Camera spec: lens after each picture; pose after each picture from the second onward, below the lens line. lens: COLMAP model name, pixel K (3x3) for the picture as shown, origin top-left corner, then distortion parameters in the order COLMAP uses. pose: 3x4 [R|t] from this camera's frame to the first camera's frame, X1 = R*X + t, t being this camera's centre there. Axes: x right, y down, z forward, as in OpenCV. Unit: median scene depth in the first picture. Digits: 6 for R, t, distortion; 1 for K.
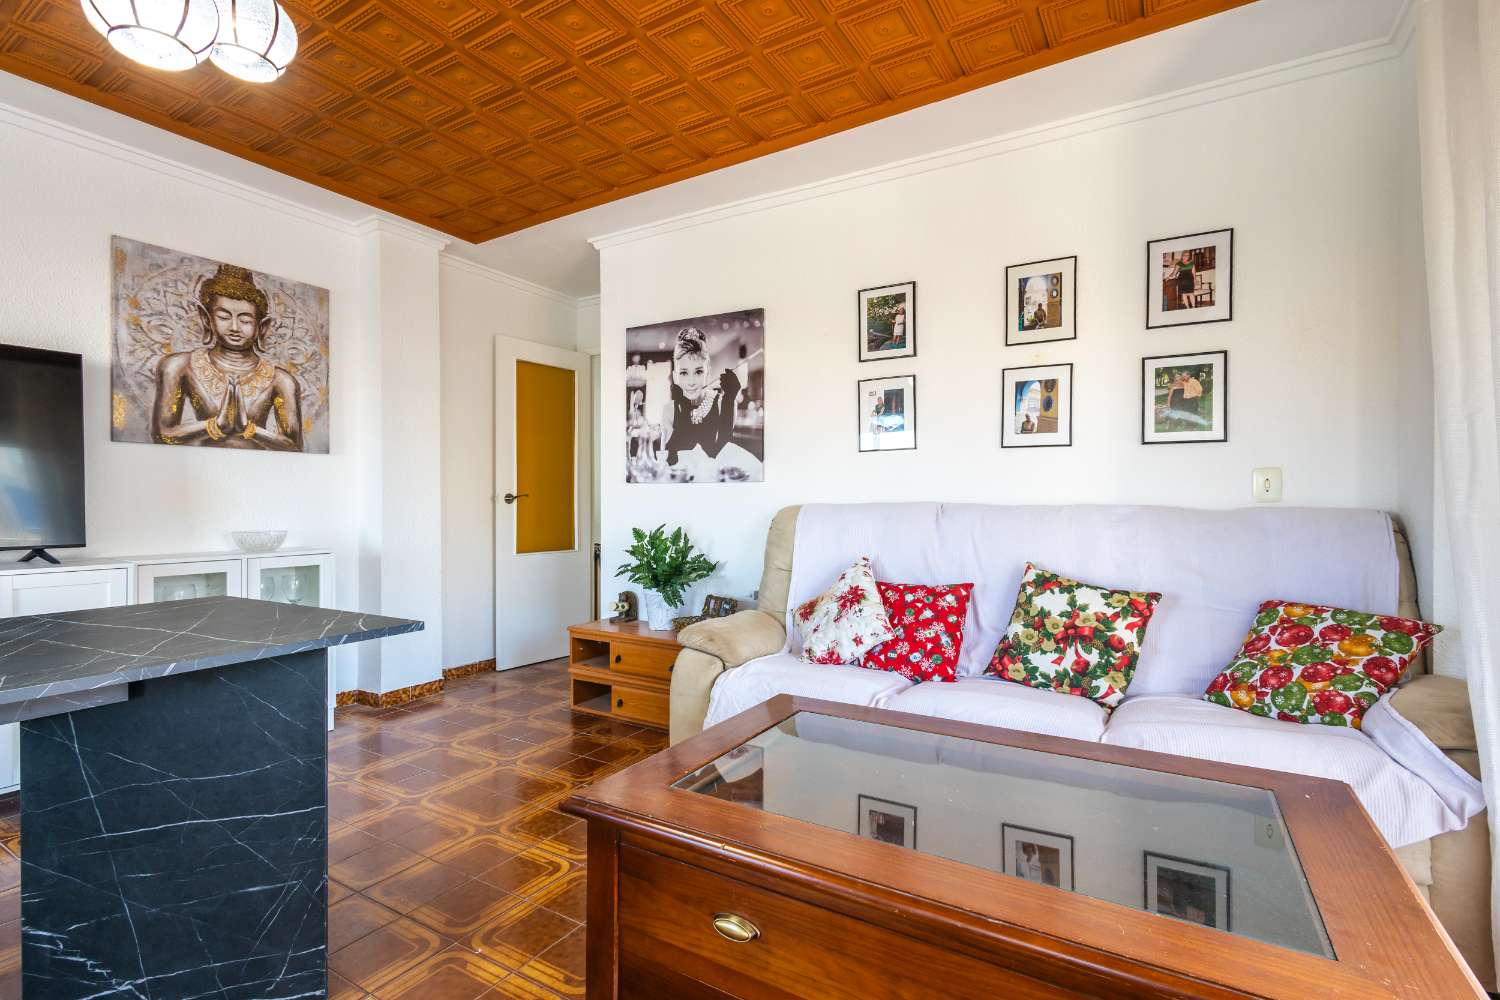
lens RADIAL K [[697.3, 0, 749.8], [0, 697.3, 503.1], [0, 0, 1]] dist [0.008962, 0.000310]
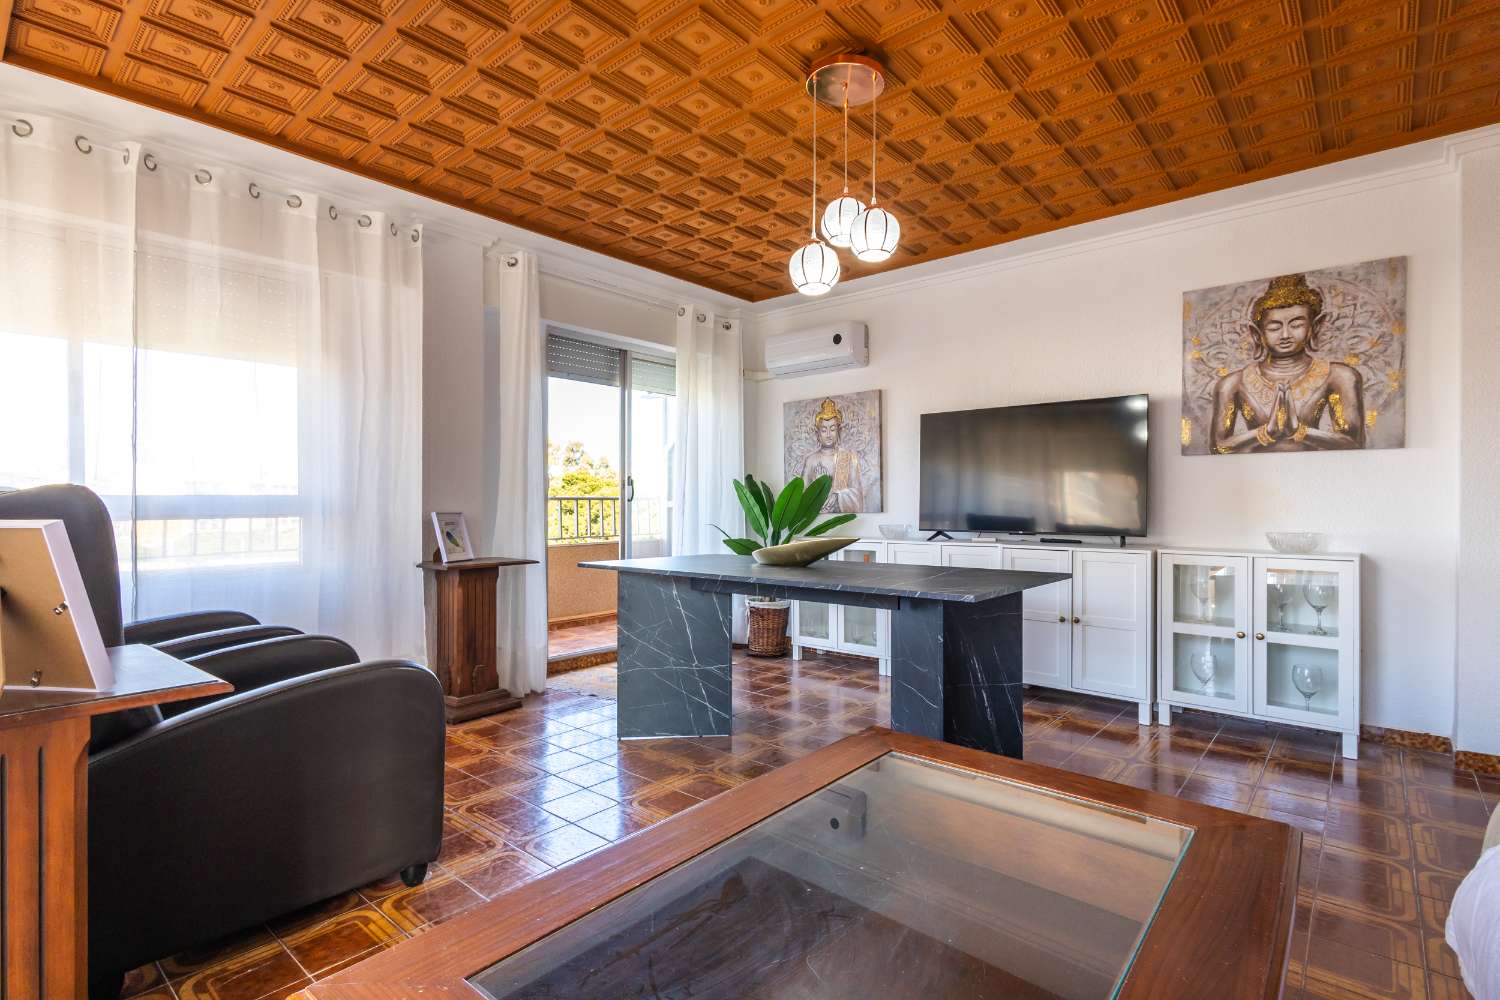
lens RADIAL K [[710.8, 0, 753.3], [0, 710.8, 504.1], [0, 0, 1]] dist [0.012603, -0.003279]
pose [[-0.154396, 0.000967, -0.988009, 0.431832], [-0.004113, 0.999990, 0.001622, 0.000520], [0.988000, 0.004314, -0.154390, 0.390245]]
